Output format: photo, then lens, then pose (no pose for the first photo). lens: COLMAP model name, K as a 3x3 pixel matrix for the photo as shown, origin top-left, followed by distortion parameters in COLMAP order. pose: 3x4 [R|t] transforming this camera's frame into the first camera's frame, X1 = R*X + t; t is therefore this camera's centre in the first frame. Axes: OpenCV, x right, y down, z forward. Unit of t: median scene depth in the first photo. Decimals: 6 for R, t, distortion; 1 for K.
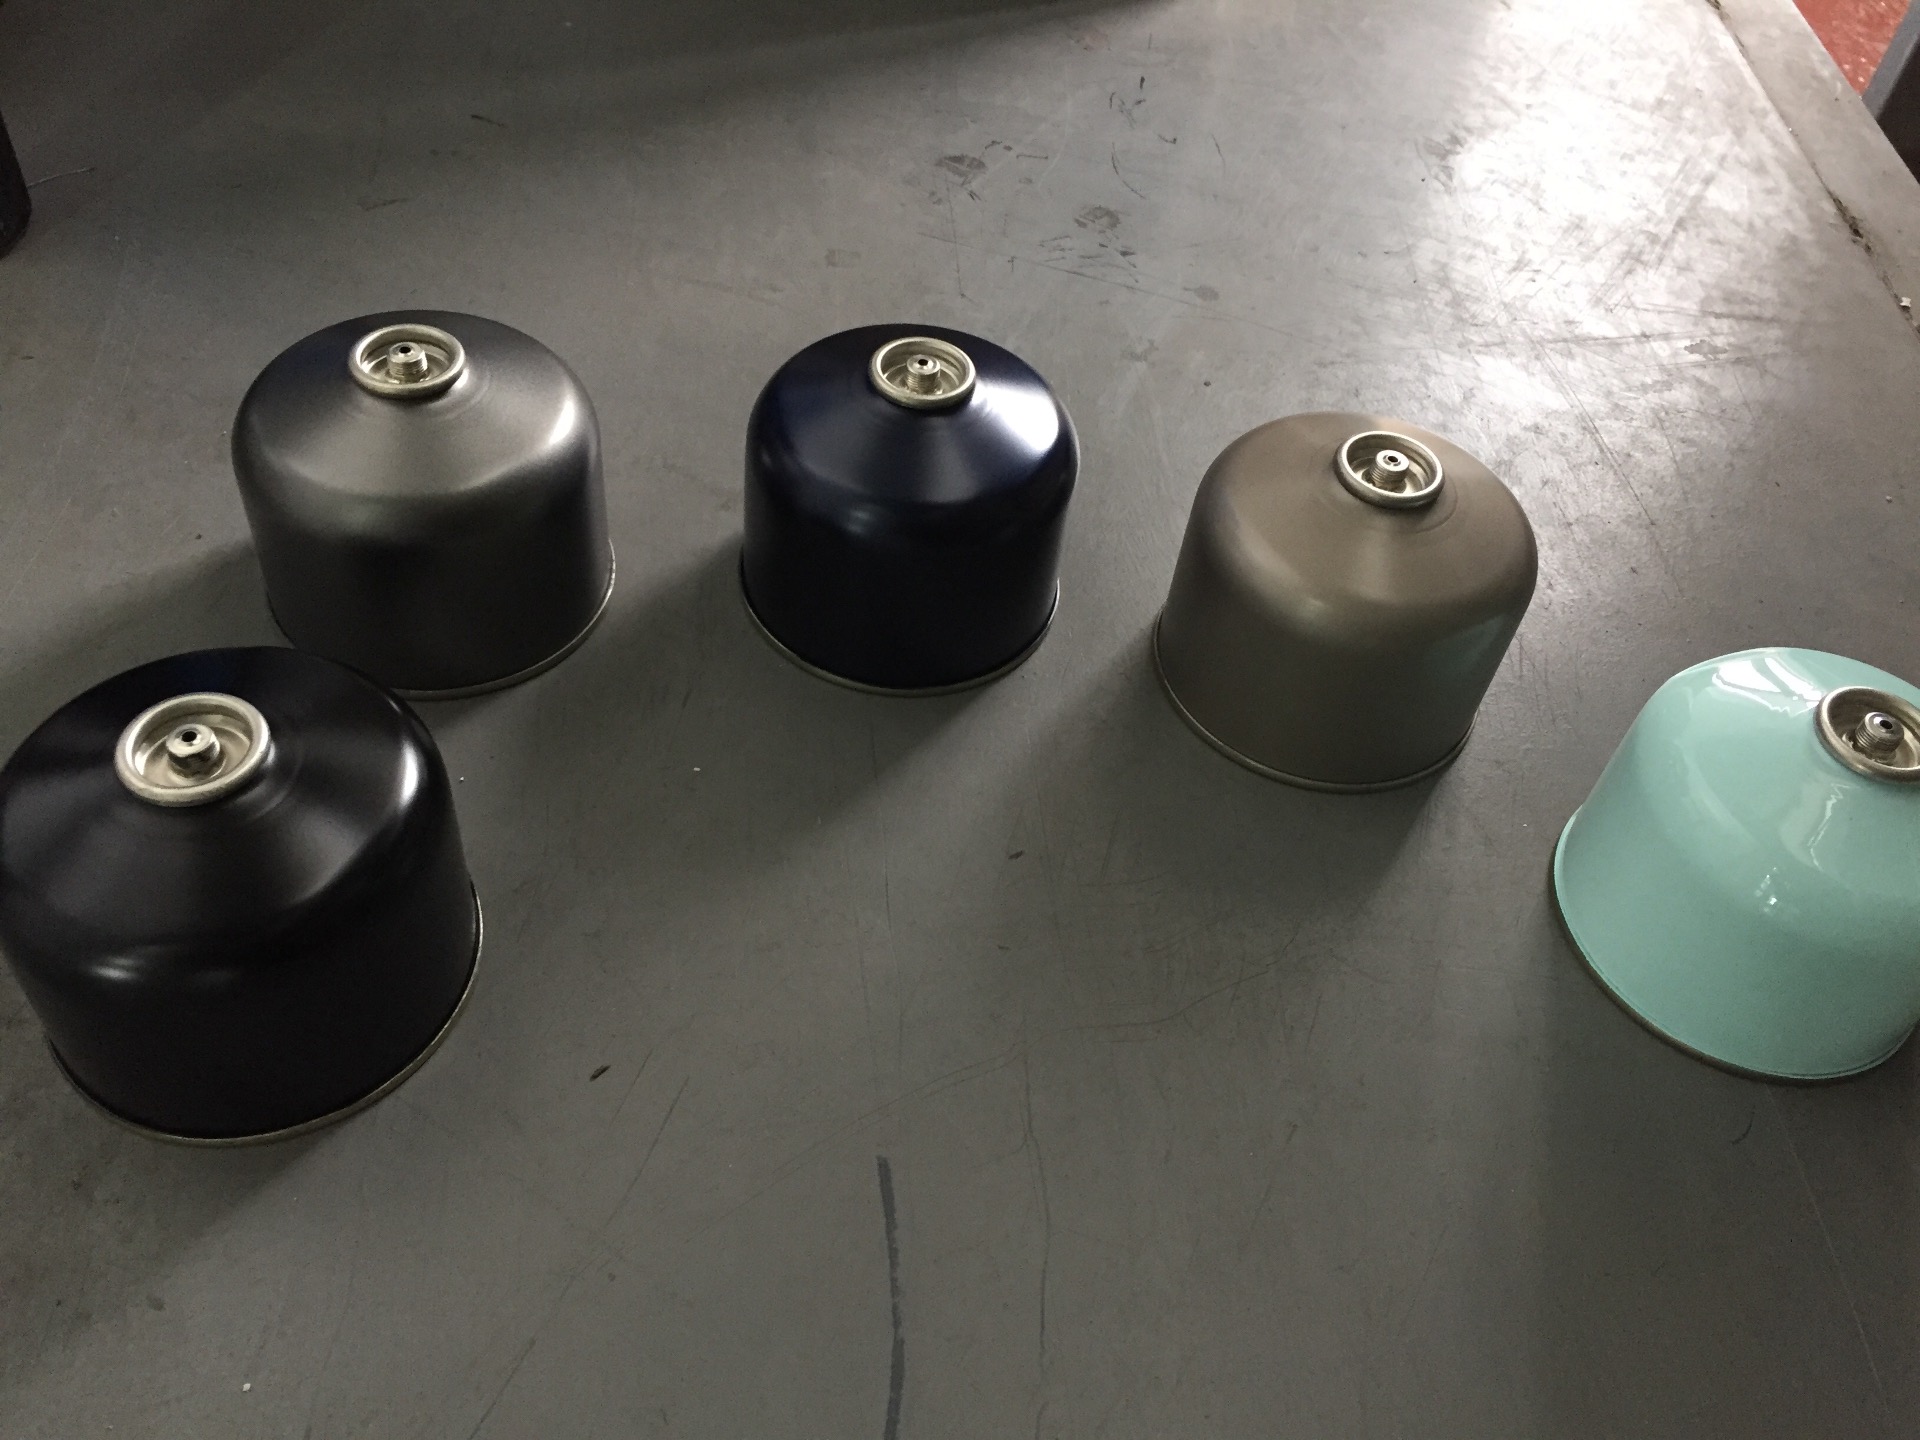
lens RADIAL K [[1678.4, 0, 971.0], [0, 1678.4, 740.6], [0, 0, 1]] dist [0.054496, -0.039292]
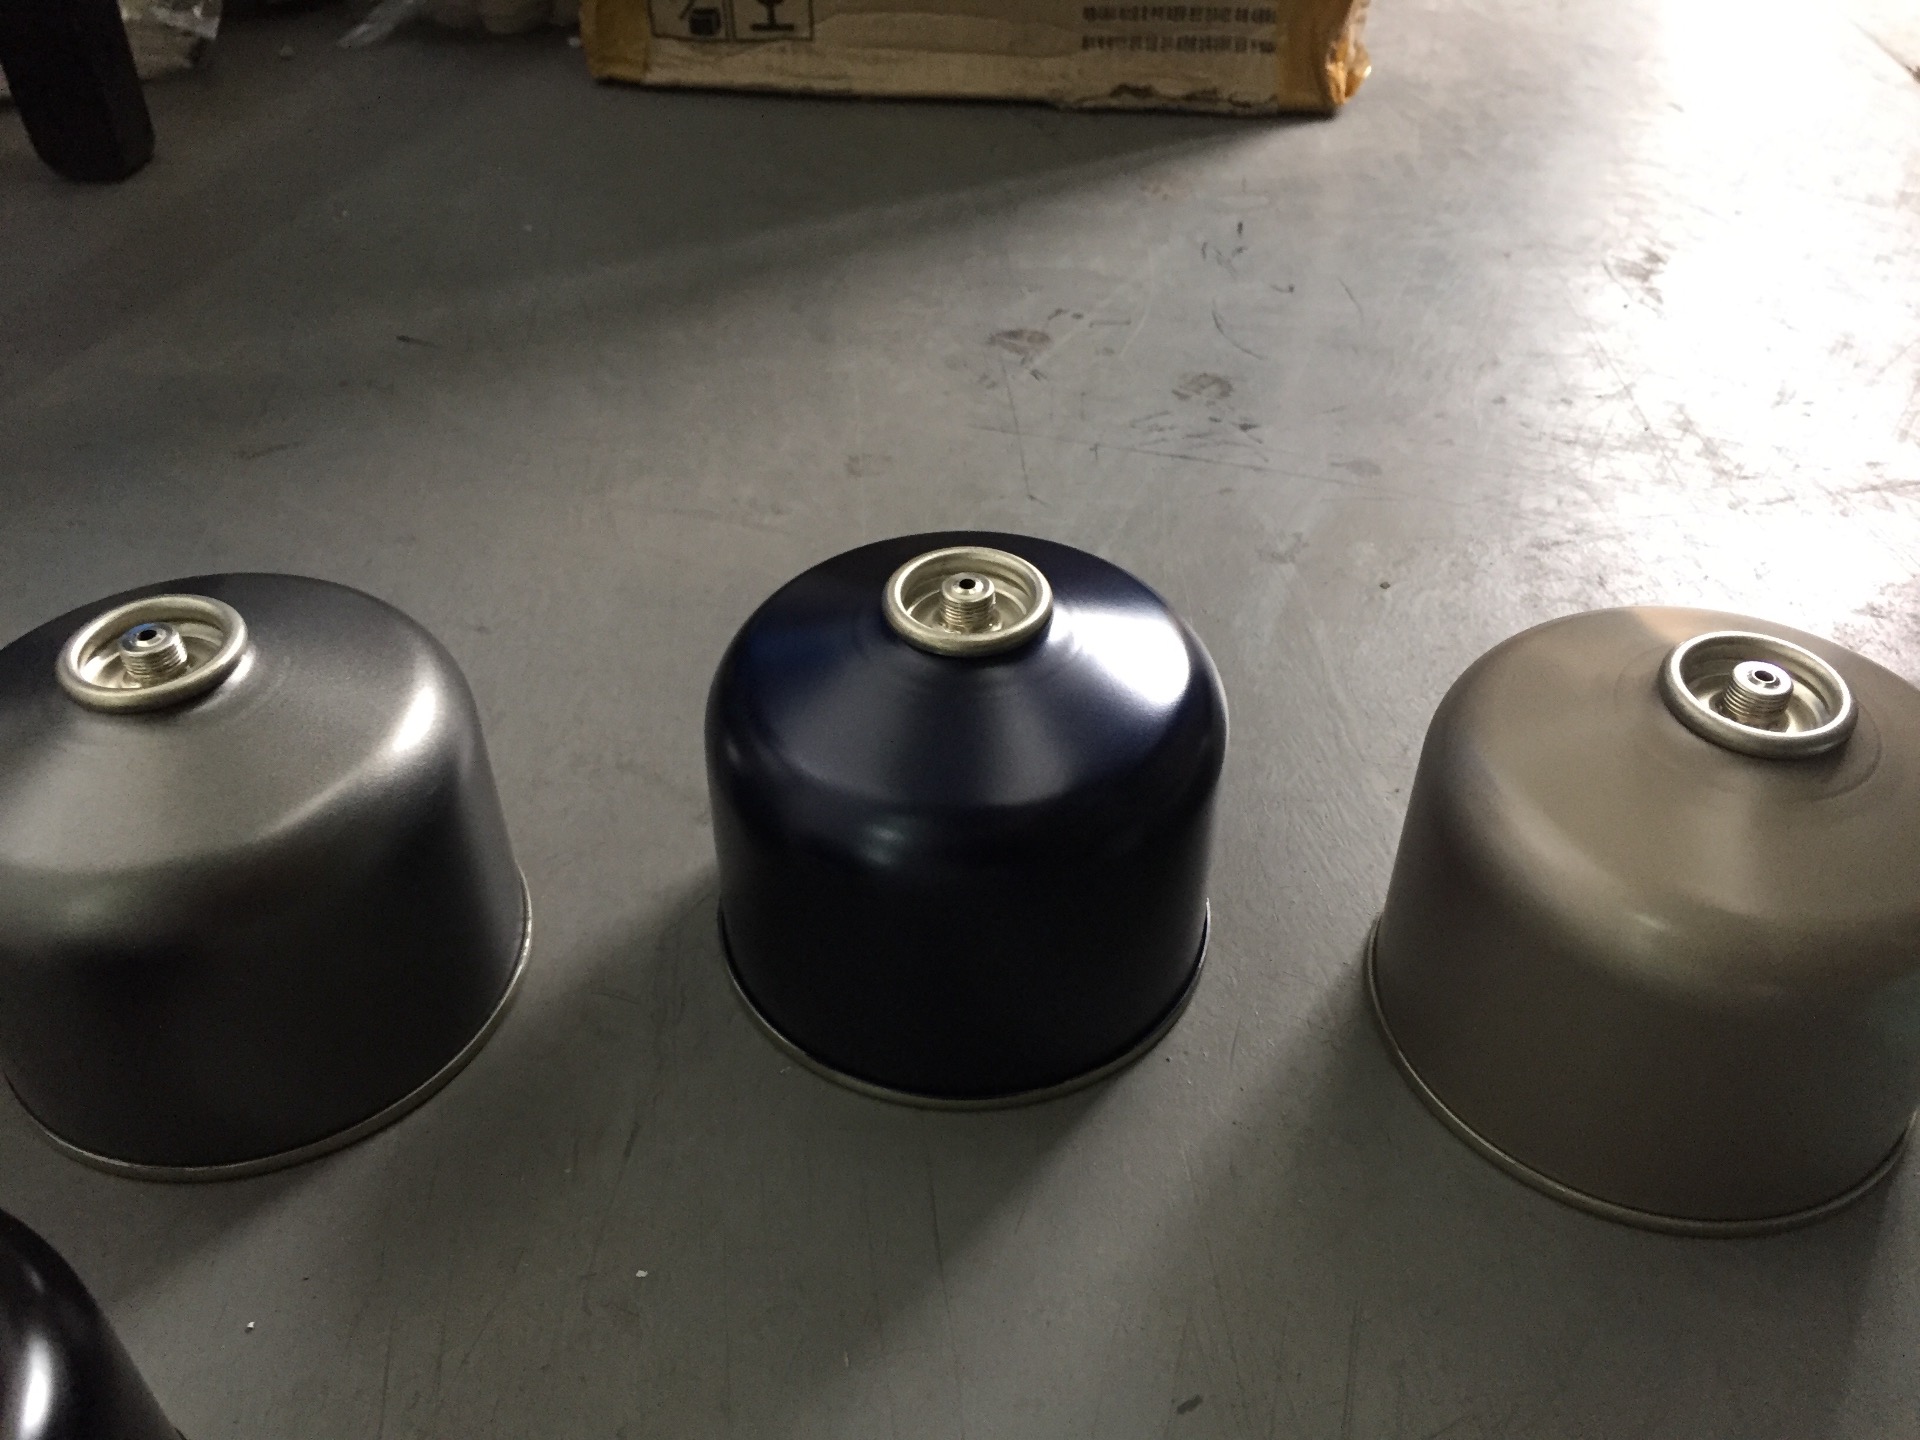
lens RADIAL K [[1678.4, 0, 955.6], [0, 1678.4, 716.1], [0, 0, 1]] dist [0.054496, -0.039292]
pose [[0.994624, -0.078850, -0.067127, 0.004125], [0.067744, 0.985728, -0.154111, -0.067083], [0.078321, 0.148735, 0.985771, 0.325625]]
